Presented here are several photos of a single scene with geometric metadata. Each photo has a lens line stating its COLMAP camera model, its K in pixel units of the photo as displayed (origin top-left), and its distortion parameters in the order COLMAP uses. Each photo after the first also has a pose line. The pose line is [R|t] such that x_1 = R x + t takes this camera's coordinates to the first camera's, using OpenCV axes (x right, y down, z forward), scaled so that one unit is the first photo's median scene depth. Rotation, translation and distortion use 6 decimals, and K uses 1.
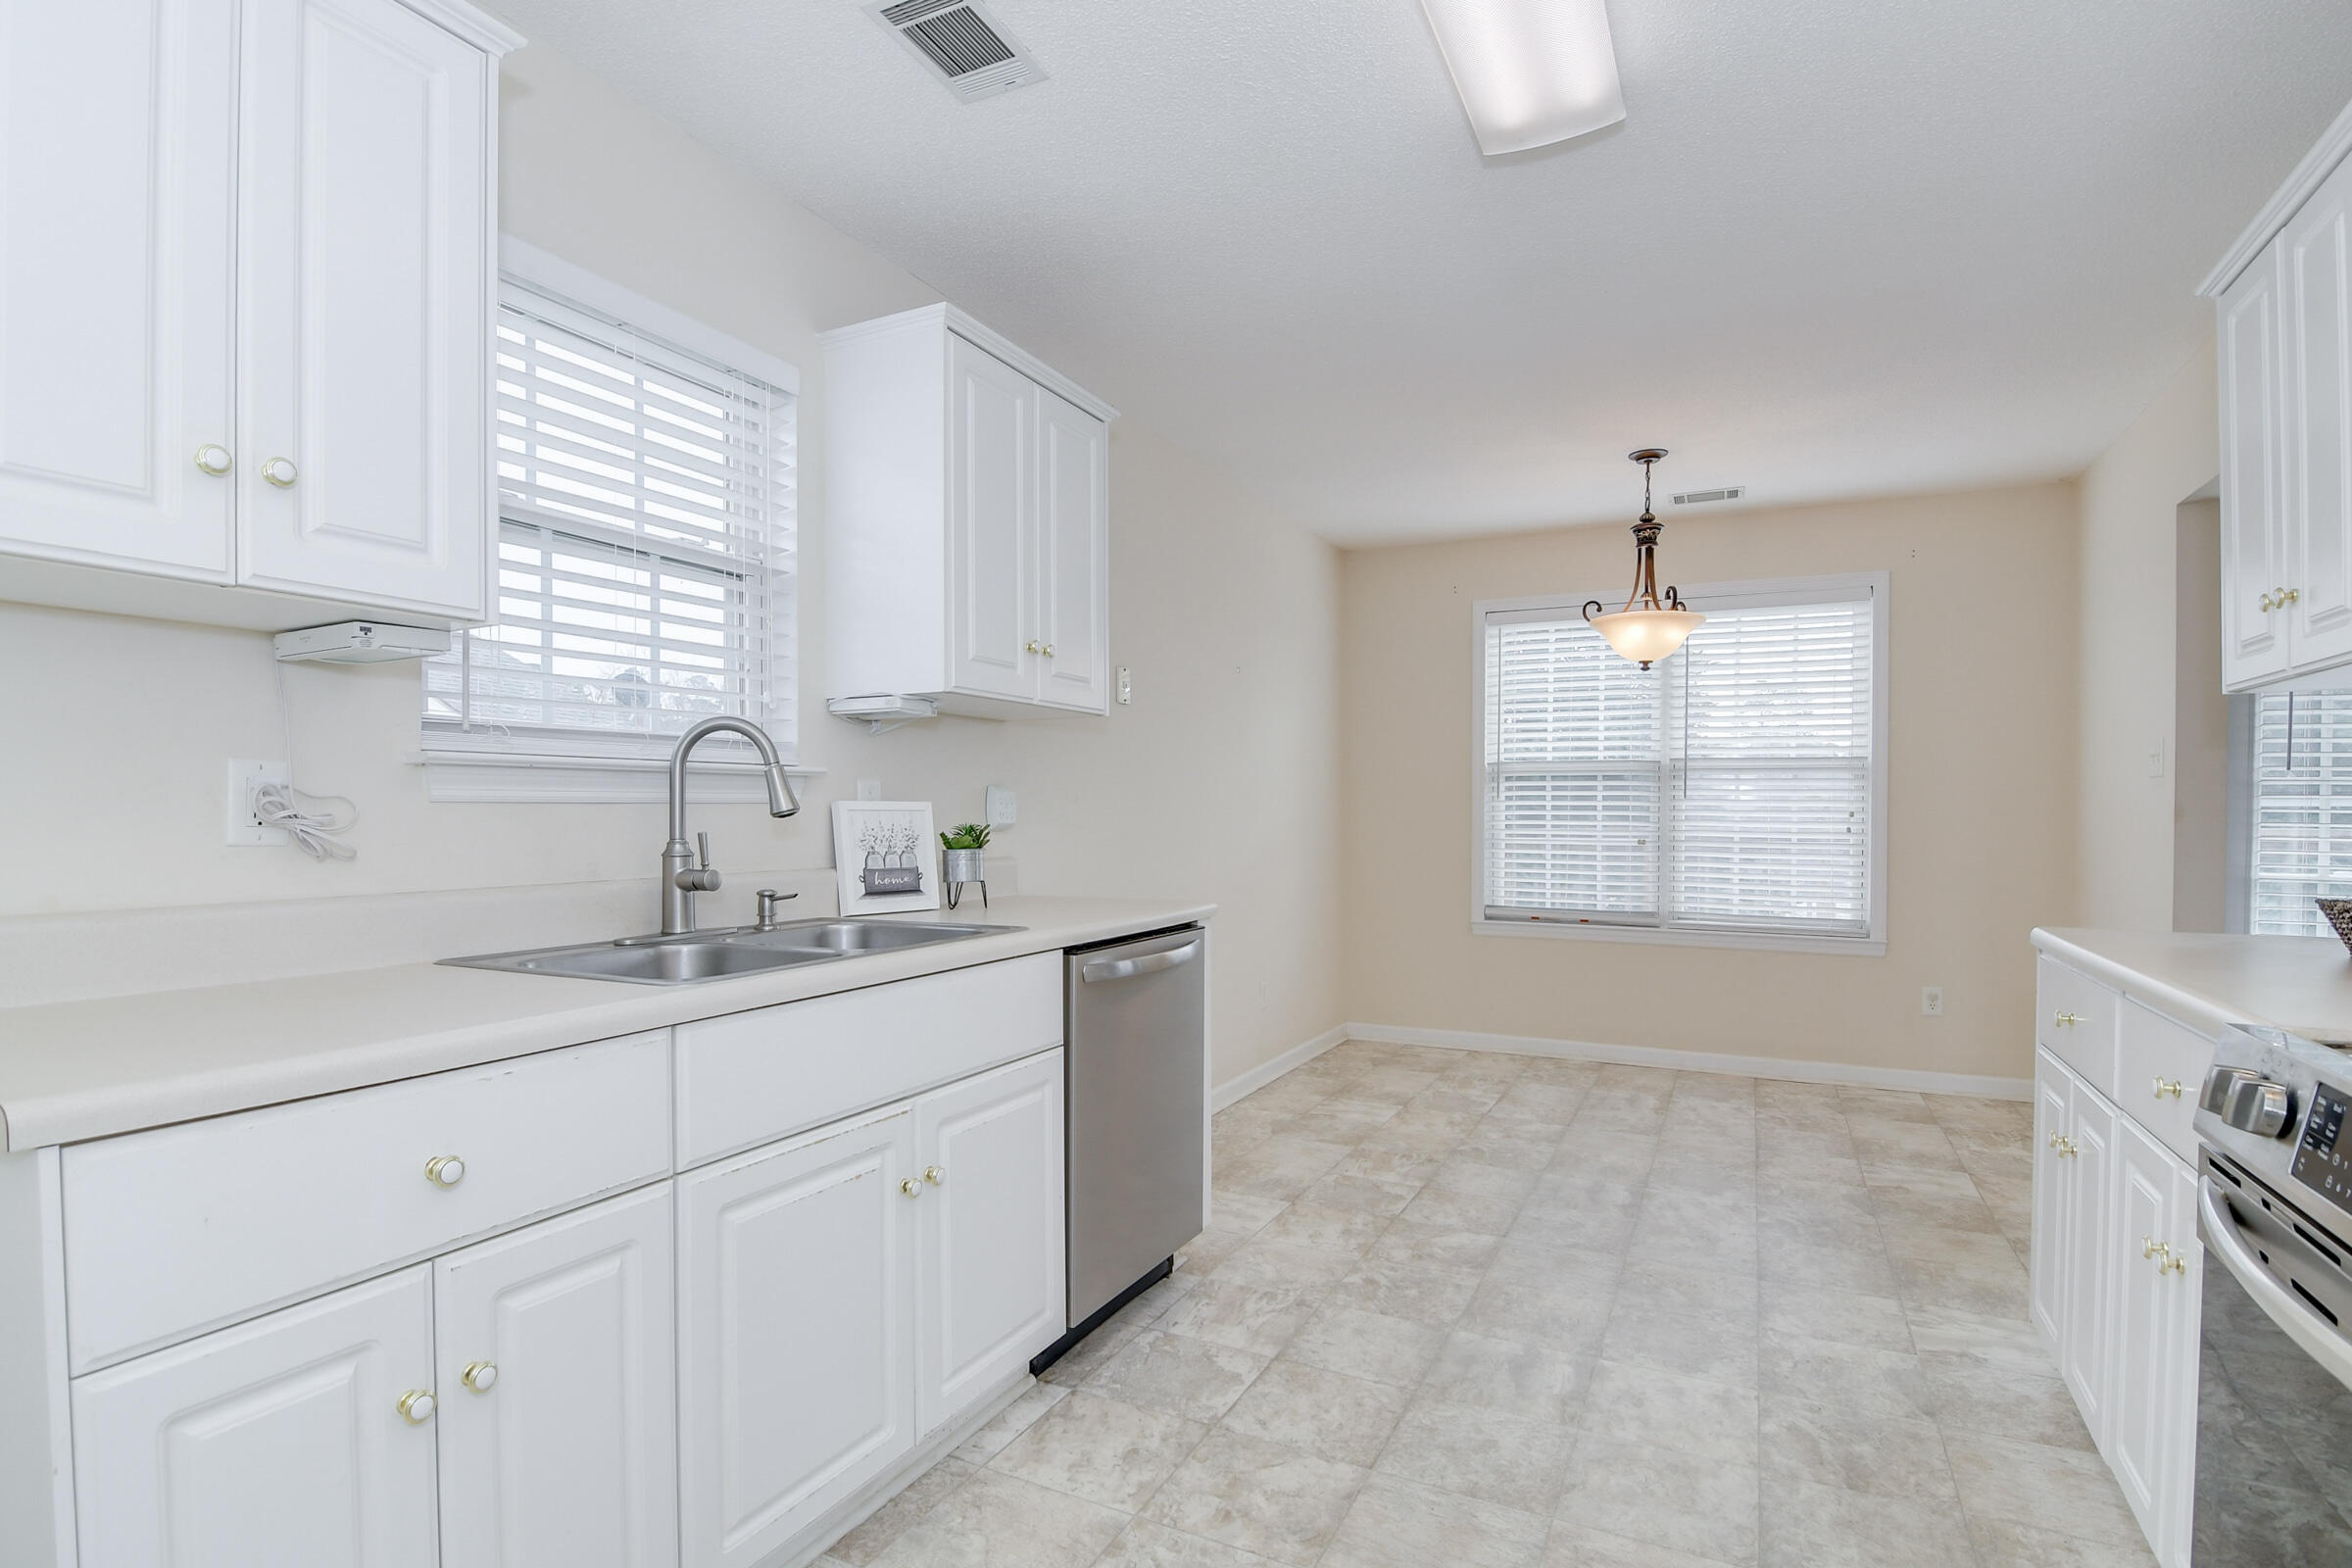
lens RADIAL K [[1154.1, 0, 1169.8], [0, 1154.1, 825.9], [0, 0, 1]] dist [0.000434, -0.014769]
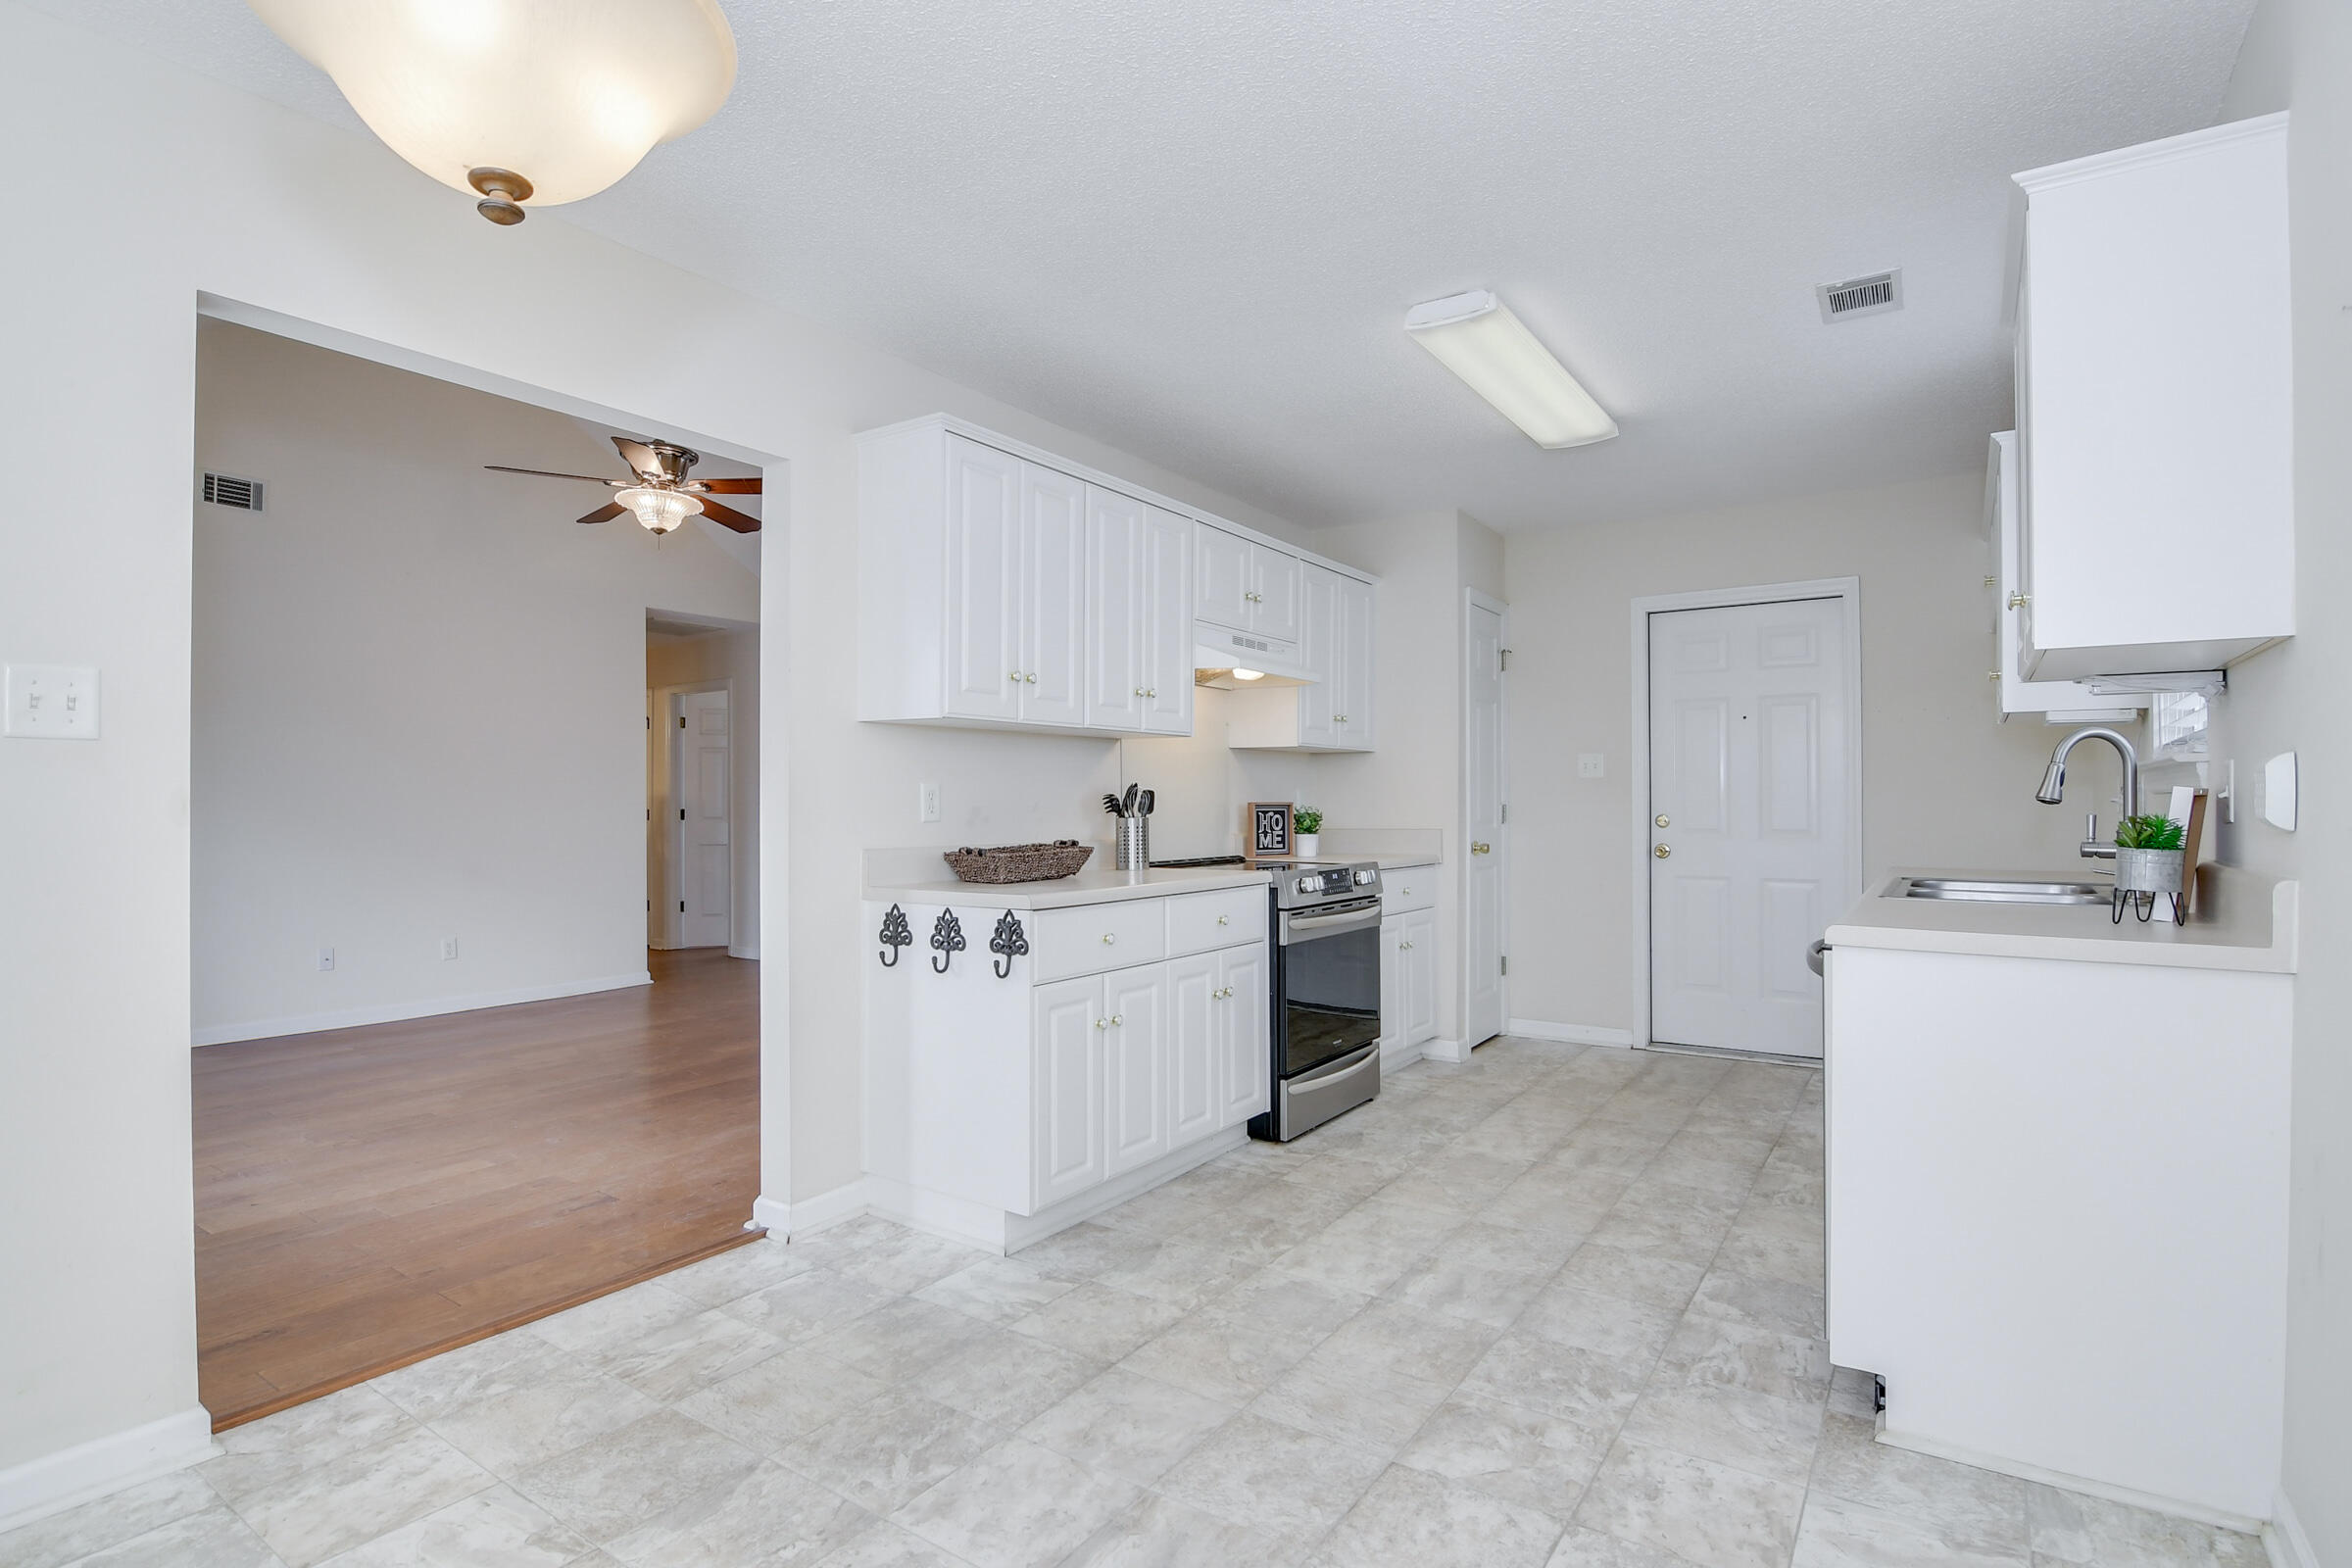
lens RADIAL K [[1130.7, 0, 1176.0], [0, 1130.7, 784.0], [0, 0, 1]] dist [0.000354, -0.014968]
pose [[-0.990790, 0.003361, 0.135363, 0.268174], [0.002788, 0.999986, -0.004420, -0.015714], [-0.135376, -0.004002, -0.990786, 1.359270]]
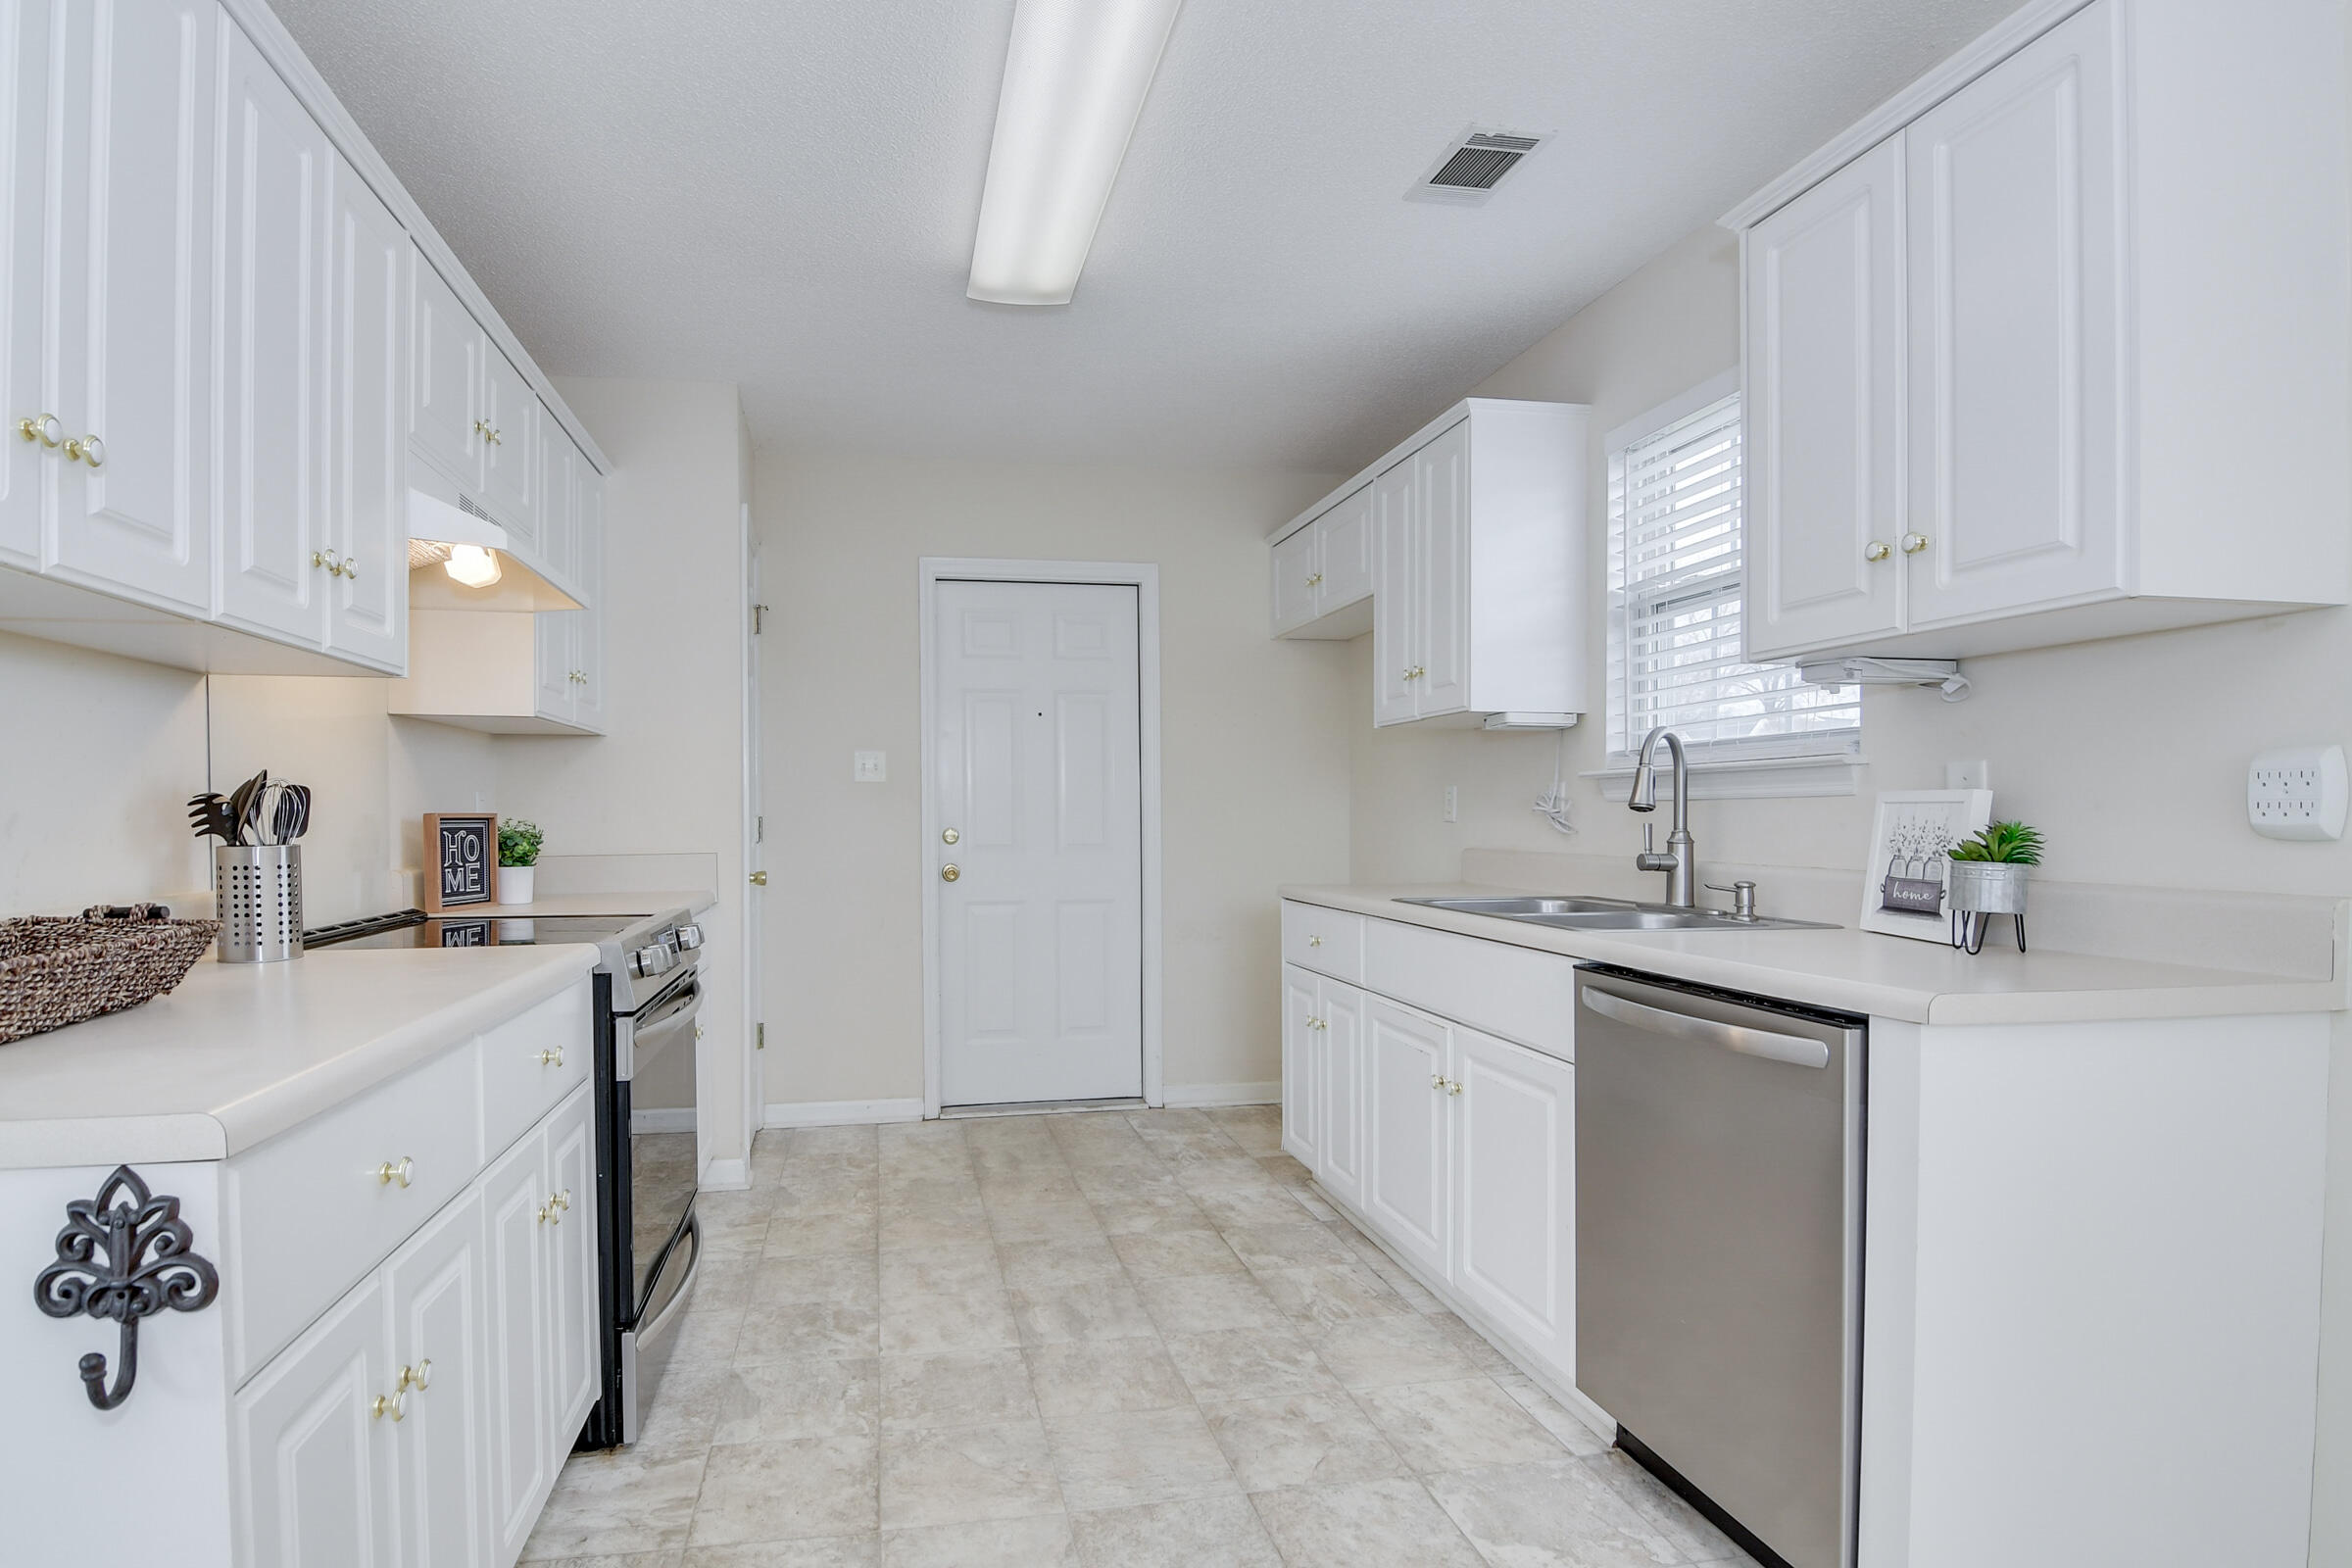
lens RADIAL K [[1171.1, 0, 1044.6], [0, 1171.1, 824.2], [0, 0, 1]] dist [0.001886, -0.018733]
pose [[-0.819133, 0.007673, -0.573552, 0.466251], [-0.002961, 0.999841, 0.017605, -0.007830], [0.573596, 0.016119, -0.818980, 0.911085]]
